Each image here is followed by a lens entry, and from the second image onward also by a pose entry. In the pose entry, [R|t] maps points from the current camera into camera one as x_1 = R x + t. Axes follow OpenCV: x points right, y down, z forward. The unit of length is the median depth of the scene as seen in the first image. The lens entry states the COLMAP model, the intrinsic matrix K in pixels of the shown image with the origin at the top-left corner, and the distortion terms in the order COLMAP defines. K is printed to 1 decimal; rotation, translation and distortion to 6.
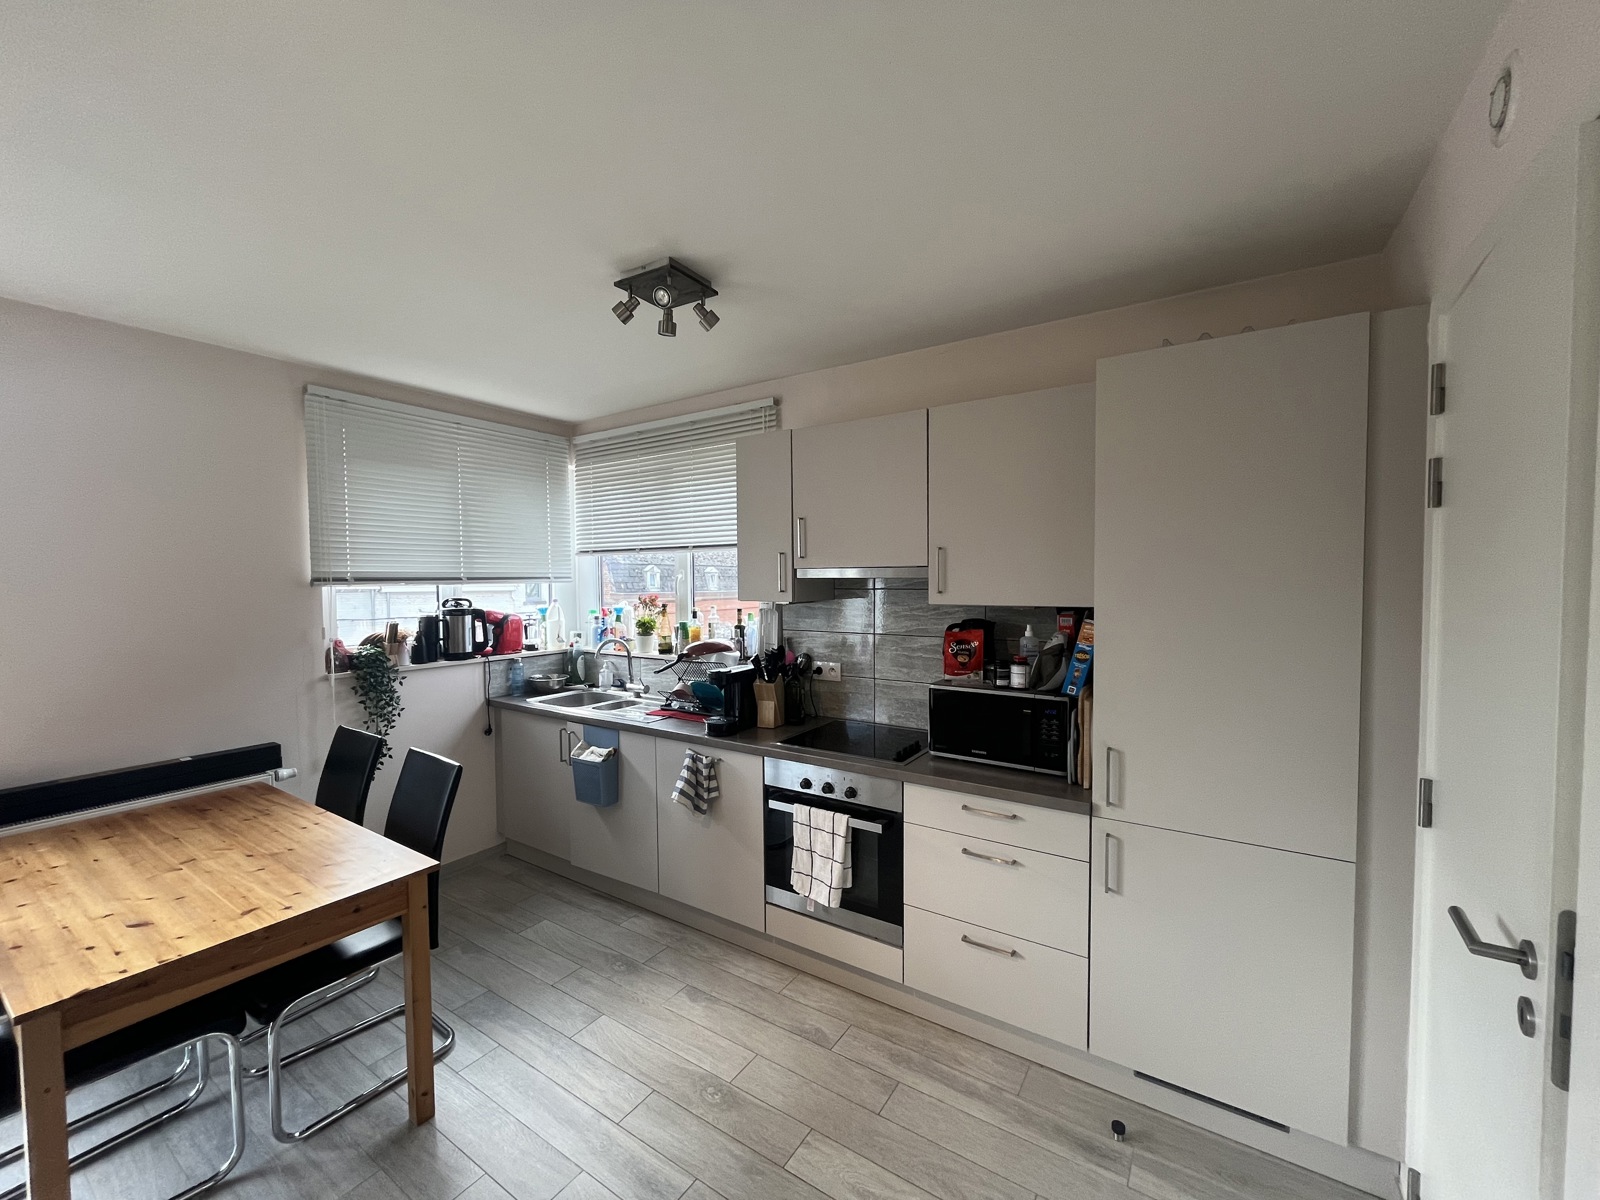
lens RADIAL K [[643.5, 0, 801.4], [0, 643.5, 602.1], [0, 0, 1]] dist [-0.003923, -0.000830]
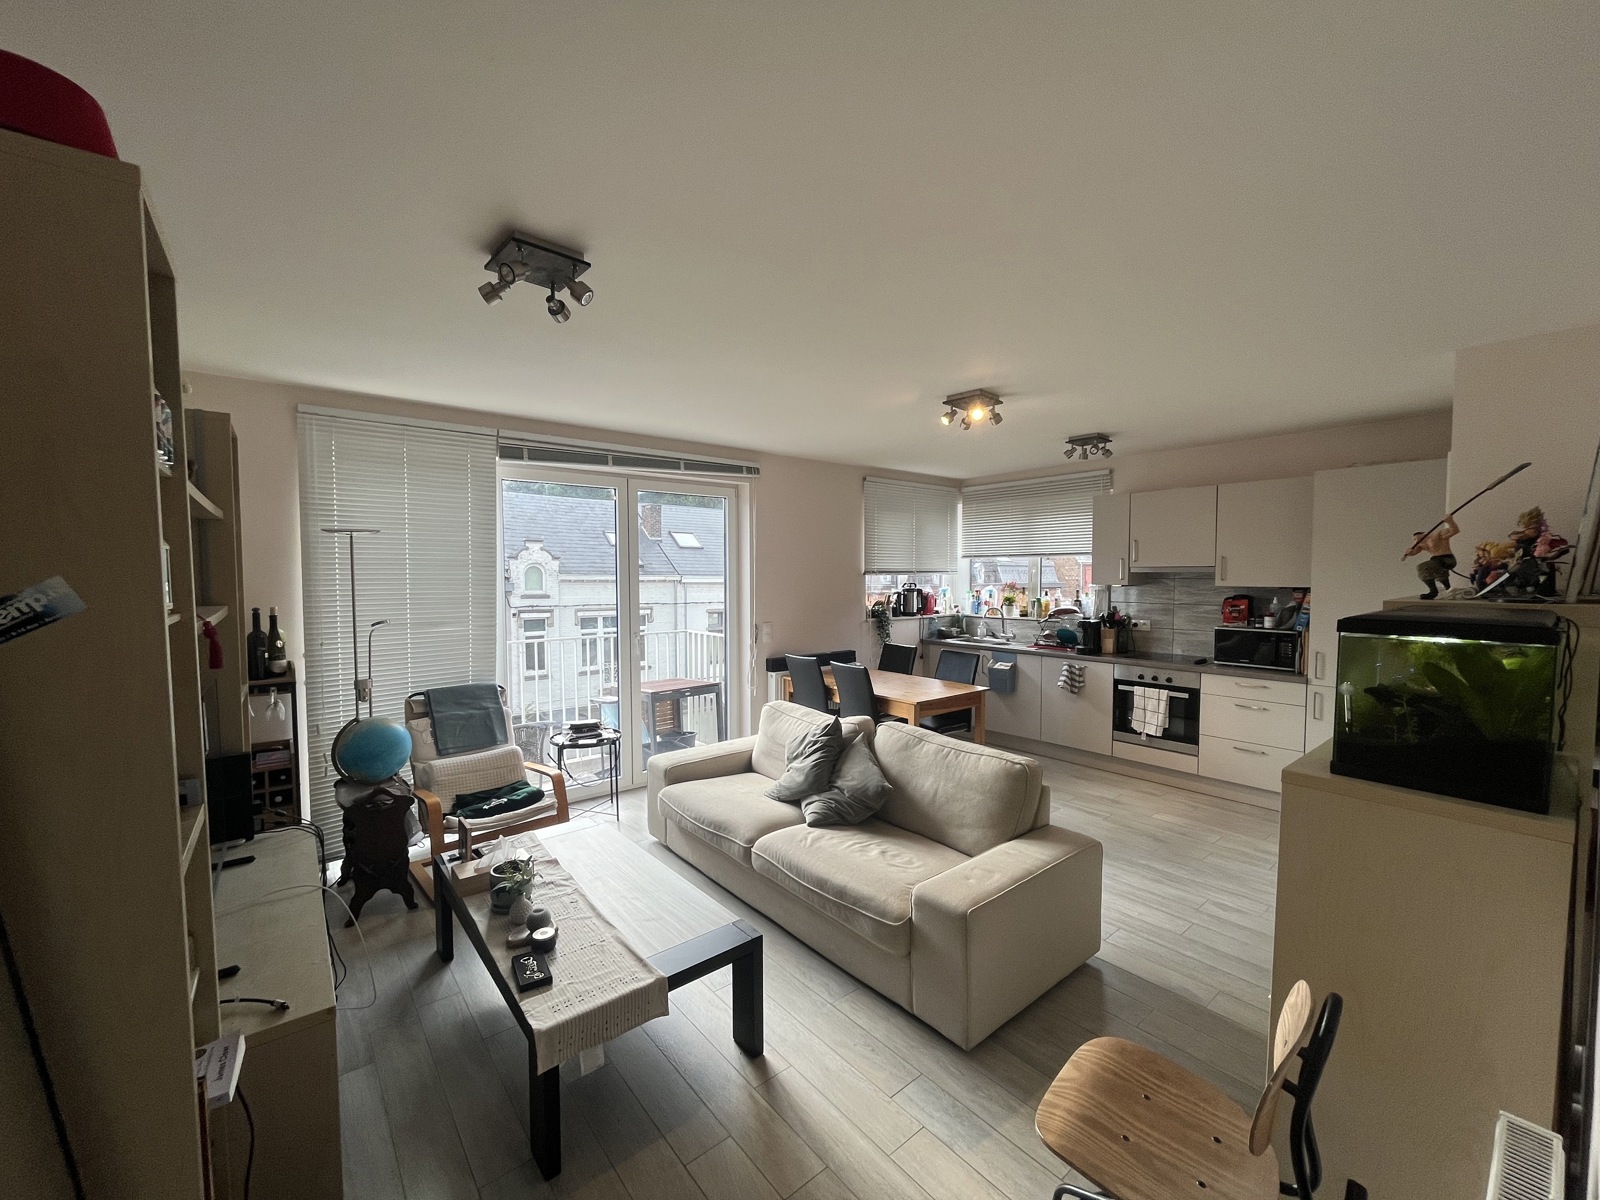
lens RADIAL K [[643.5, 0, 799.9], [0, 643.5, 605.0], [0, 0, 1]] dist [-0.003923, -0.000830]
pose [[0.955220, 0.019310, -0.295266, -0.343550], [-0.015518, 0.999764, 0.015179, 0.040852], [0.295490, -0.009917, 0.955294, -0.984837]]
